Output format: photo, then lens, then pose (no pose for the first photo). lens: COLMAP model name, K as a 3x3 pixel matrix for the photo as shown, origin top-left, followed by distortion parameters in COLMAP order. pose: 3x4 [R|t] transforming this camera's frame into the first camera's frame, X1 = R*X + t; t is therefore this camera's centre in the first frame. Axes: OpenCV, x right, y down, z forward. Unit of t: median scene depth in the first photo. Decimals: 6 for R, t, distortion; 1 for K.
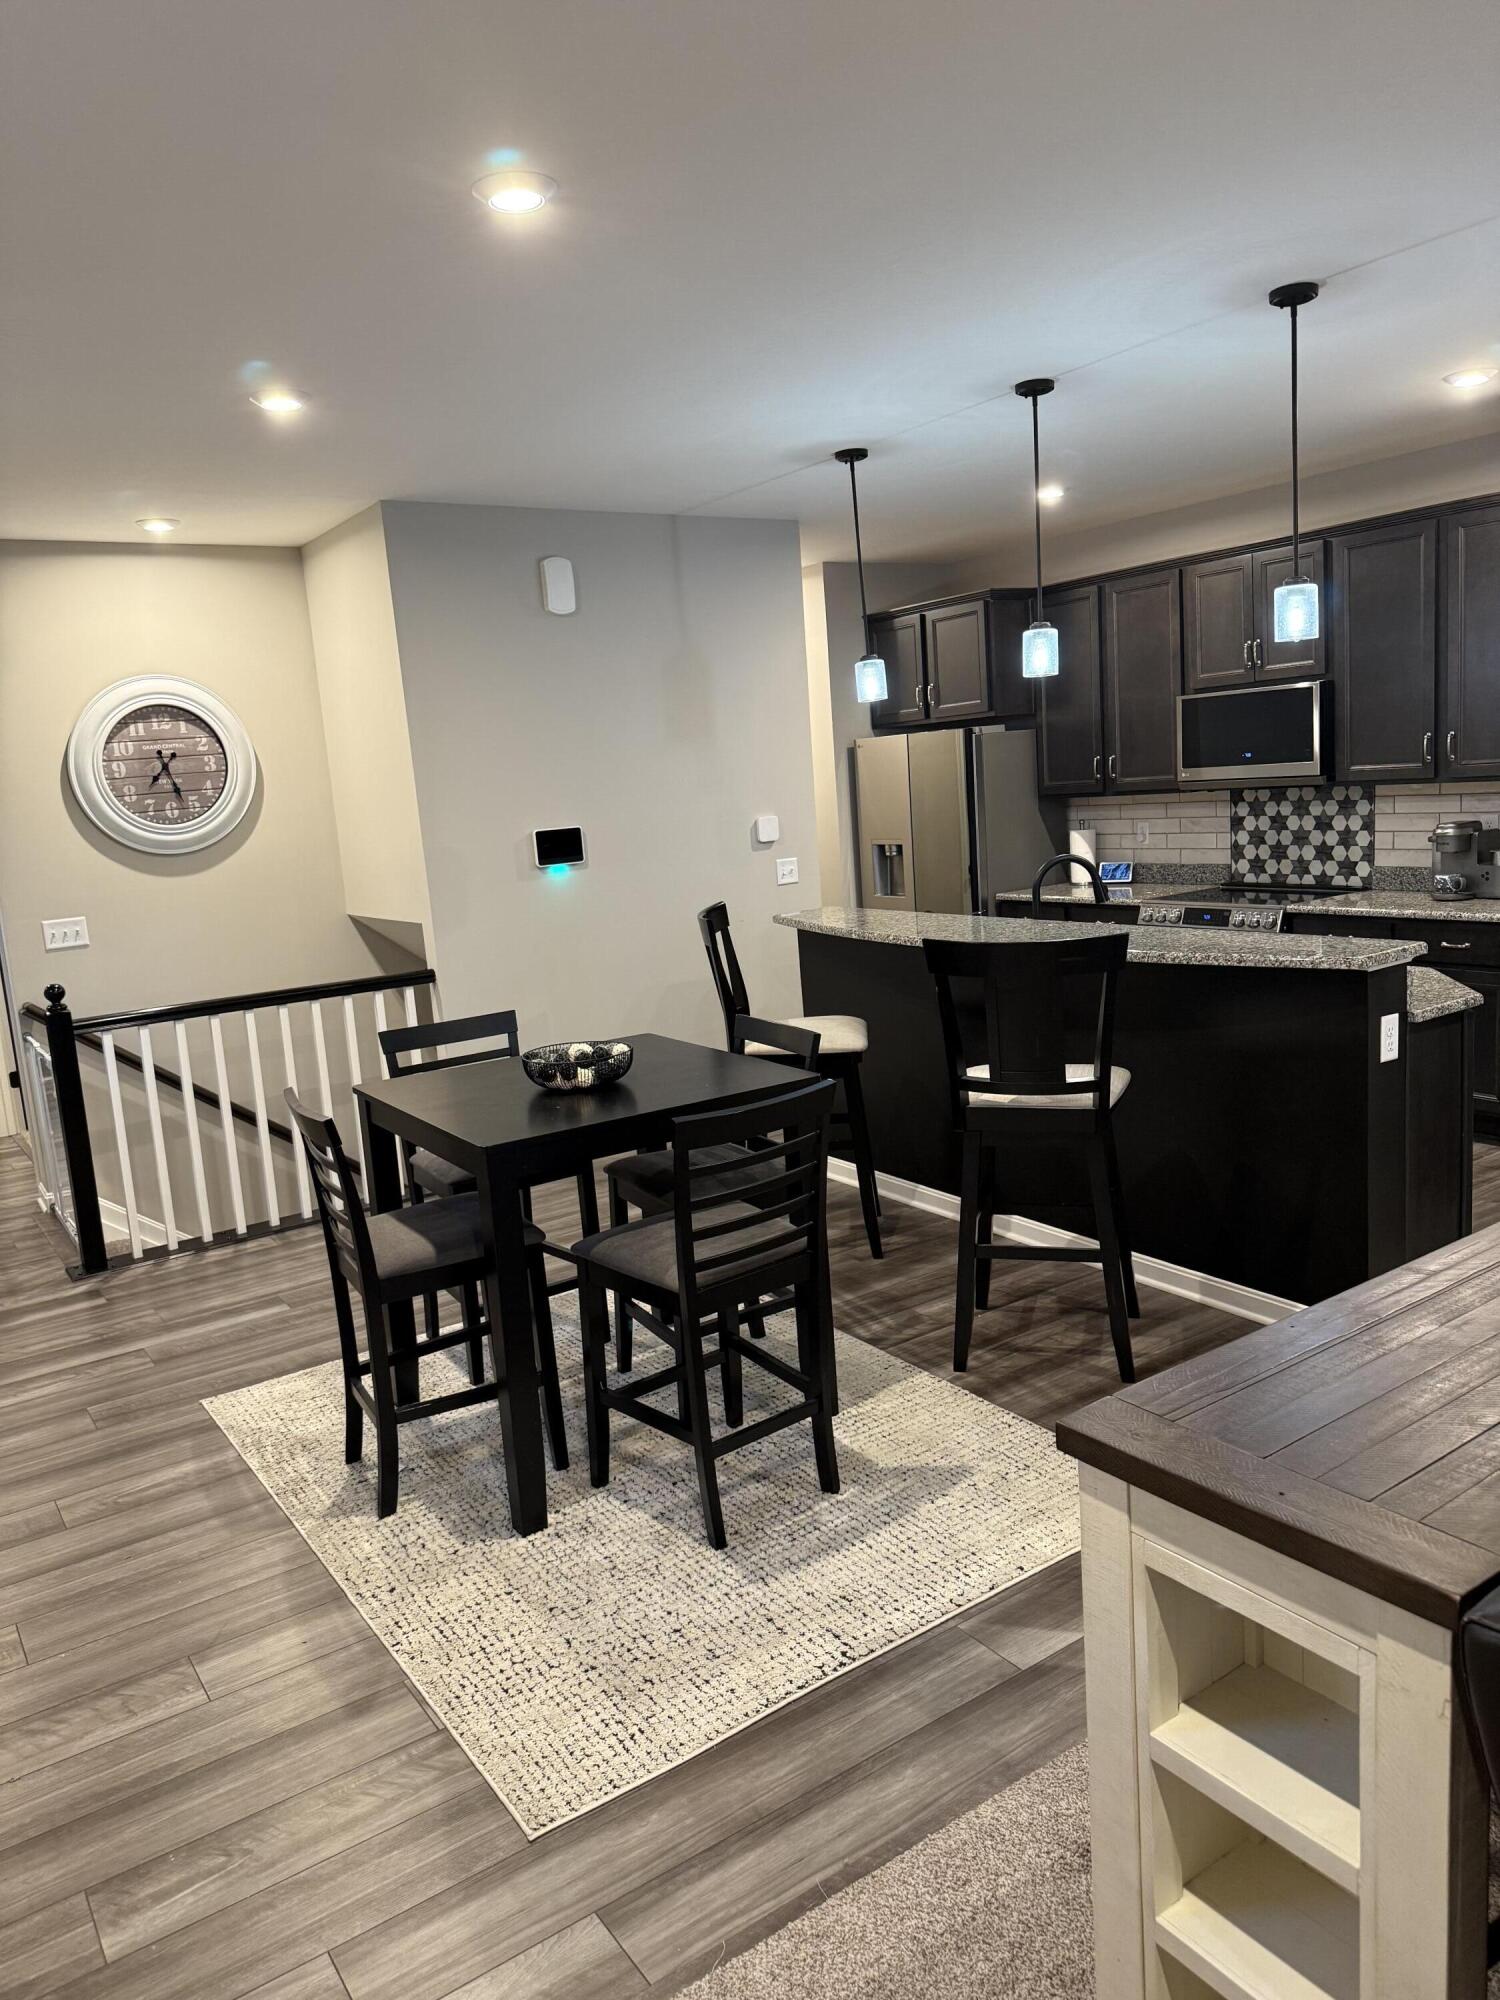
lens RADIAL K [[1386.2, 0, 750.0], [0, 1386.2, 1000.0], [0, 0, 1]] dist [0.123023, -0.273034]
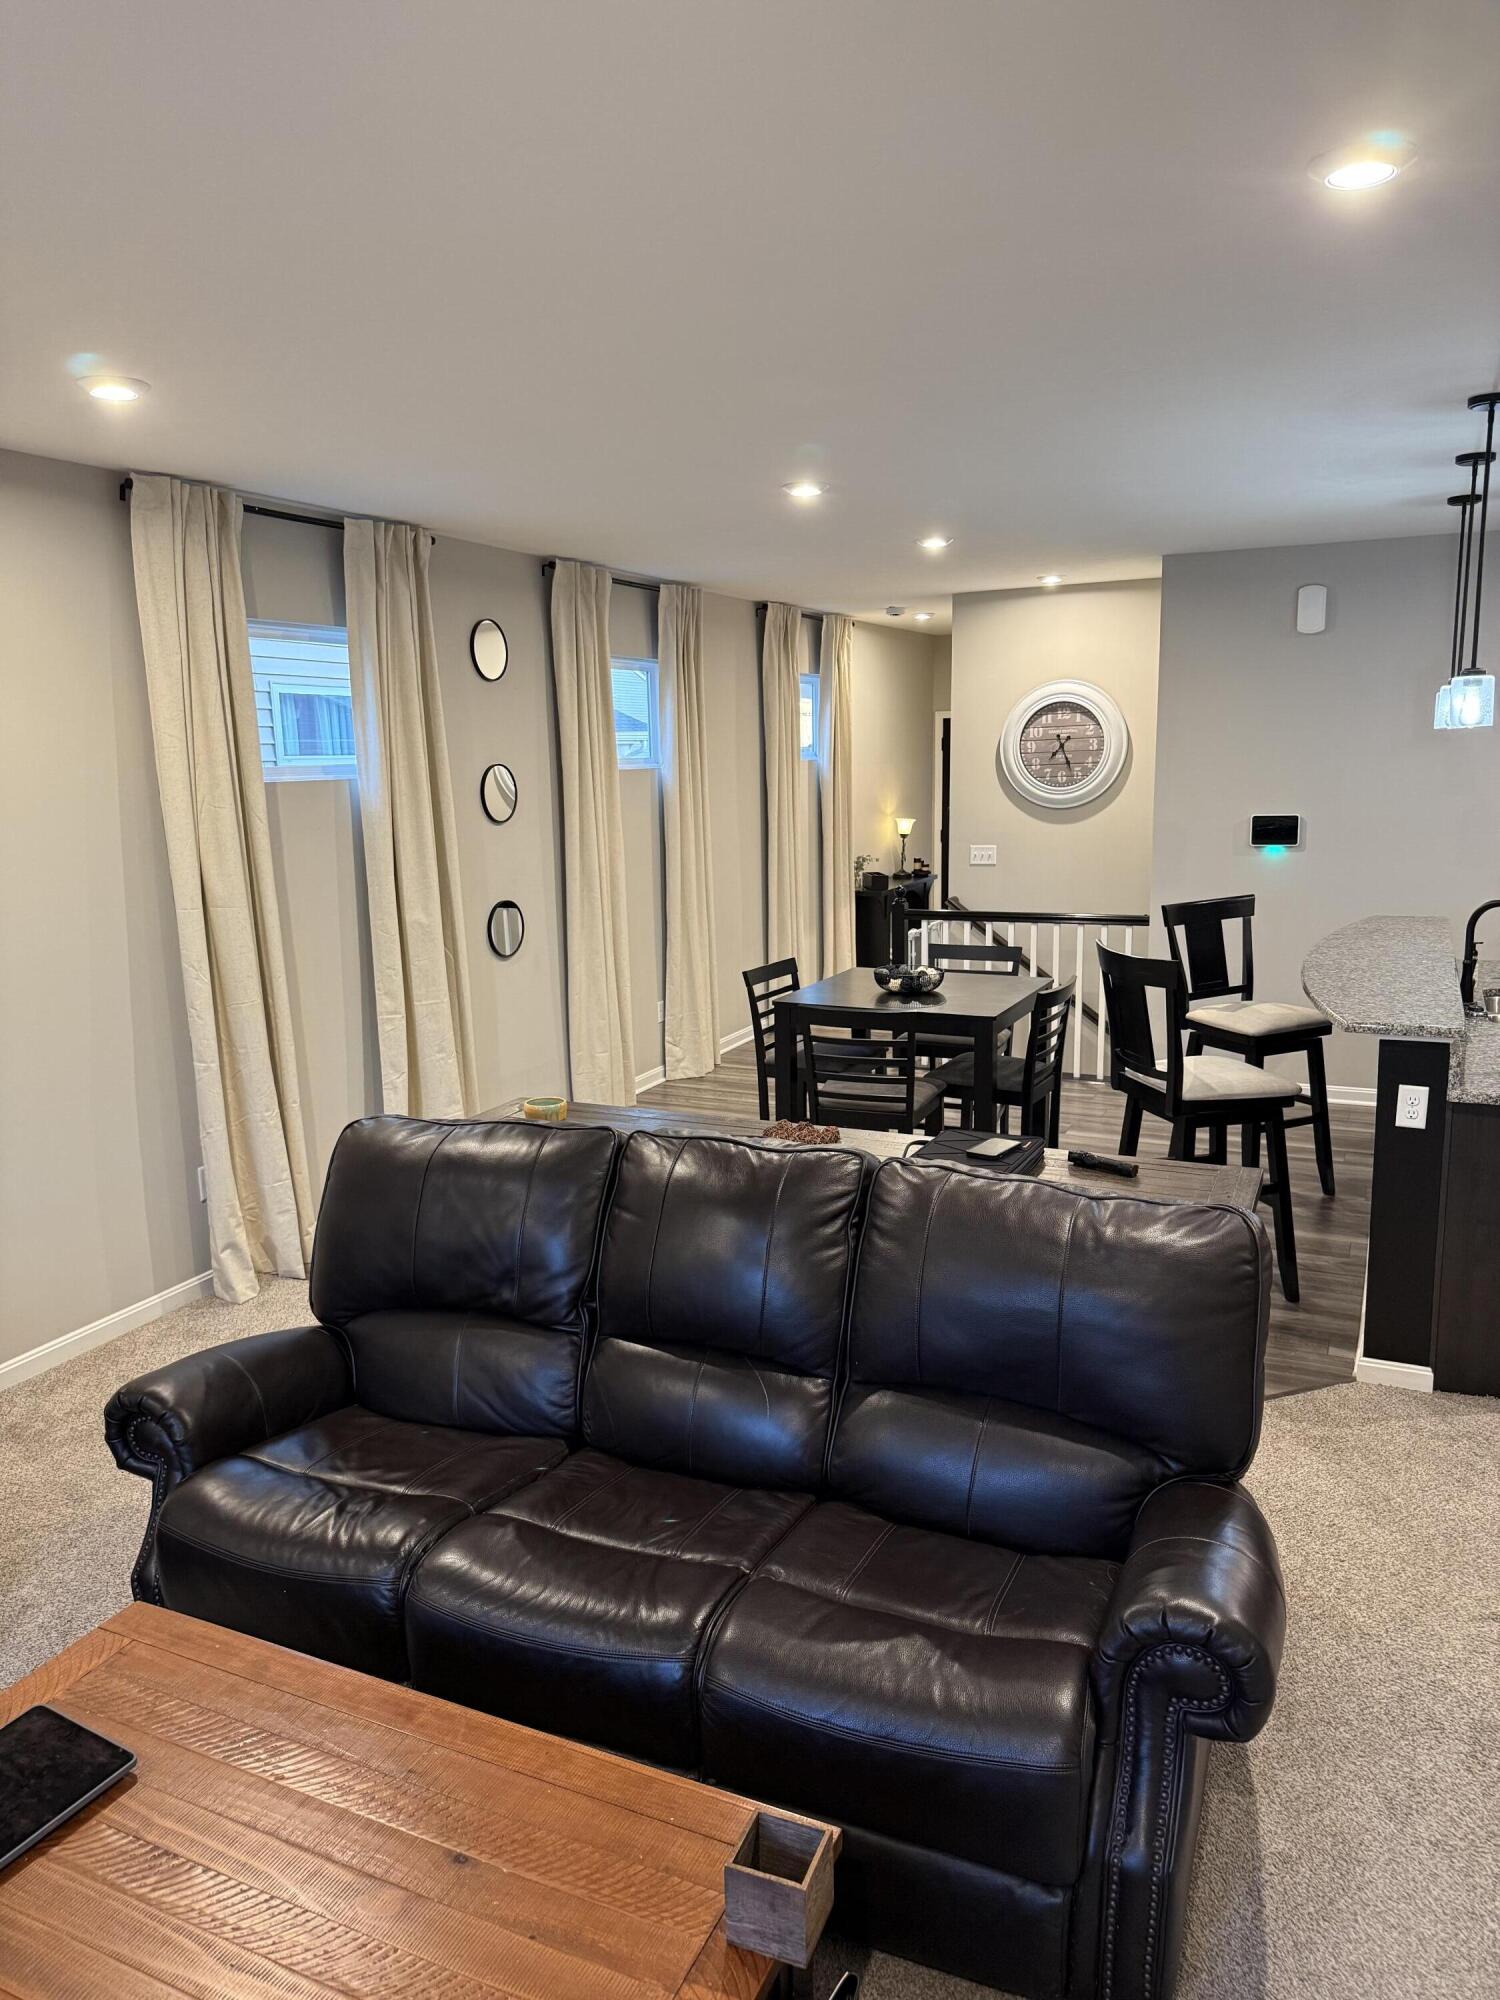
lens RADIAL K [[1386.2, 0, 750.0], [0, 1386.2, 1000.0], [0, 0, 1]] dist [0.123023, -0.273034]
pose [[0.515972, 0.209949, -0.830479, 0.702273], [-0.147701, 0.976784, 0.155169, -0.095732], [0.843776, 0.042600, 0.535003, -0.008147]]
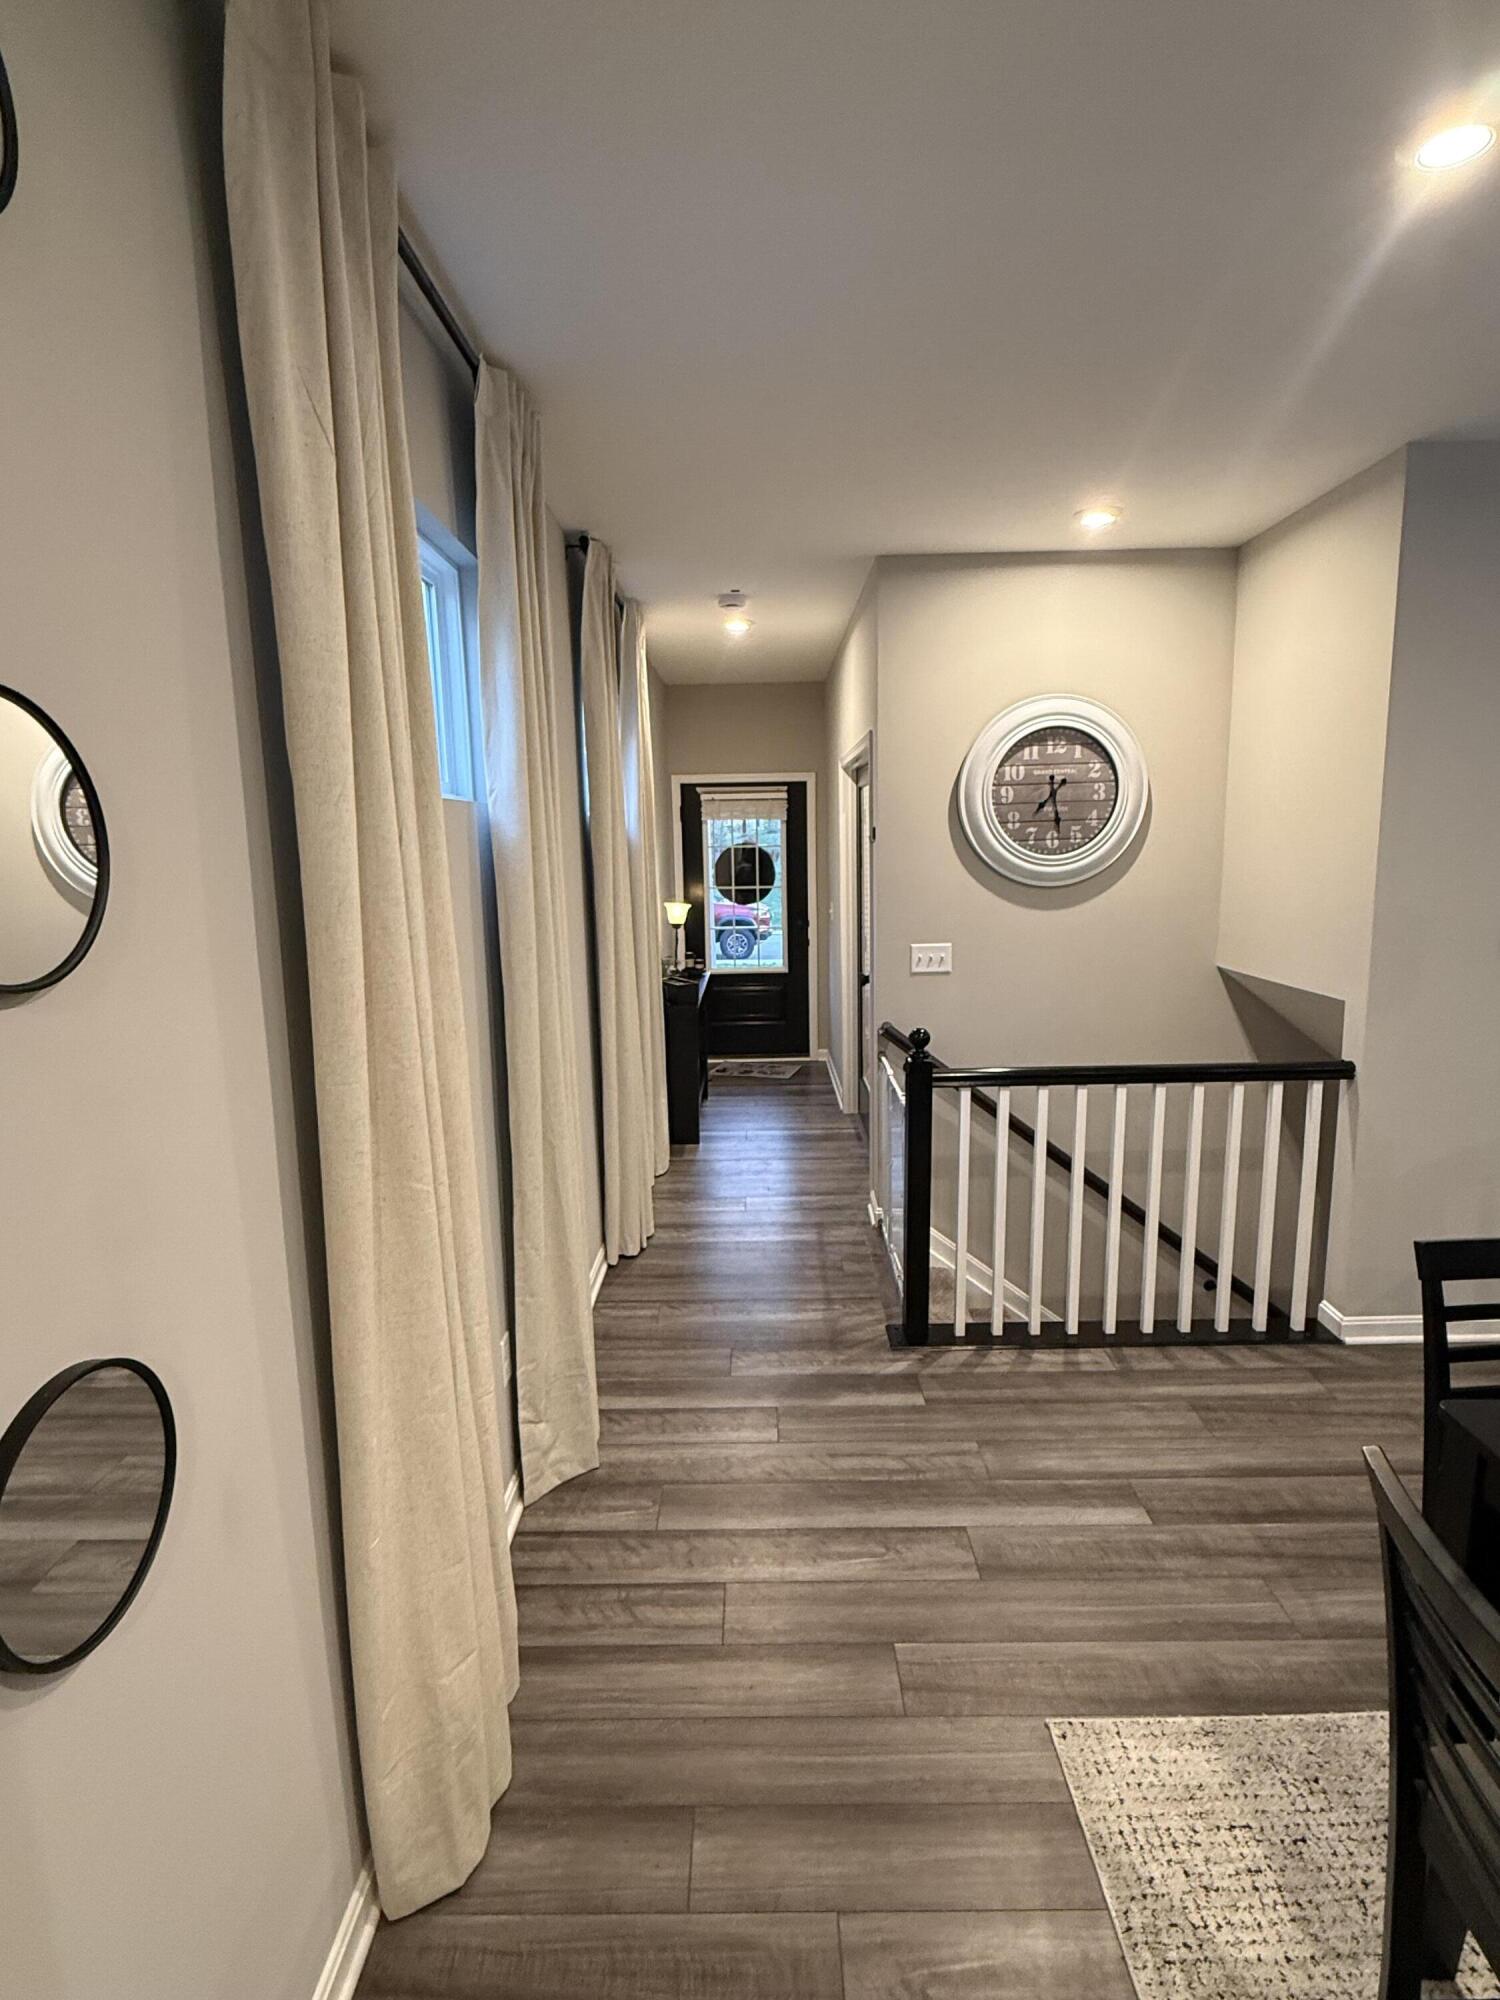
lens RADIAL K [[1005.8, 0, 750.0], [0, 1005.8, 1000.0], [0, 0, 1]] dist [-0.000483, -0.000167]
pose [[0.819928, 0.147994, -0.553006, -0.206605], [-0.130480, 0.988892, 0.071186, -0.055394], [0.557399, 0.013788, 0.830130, 0.360085]]
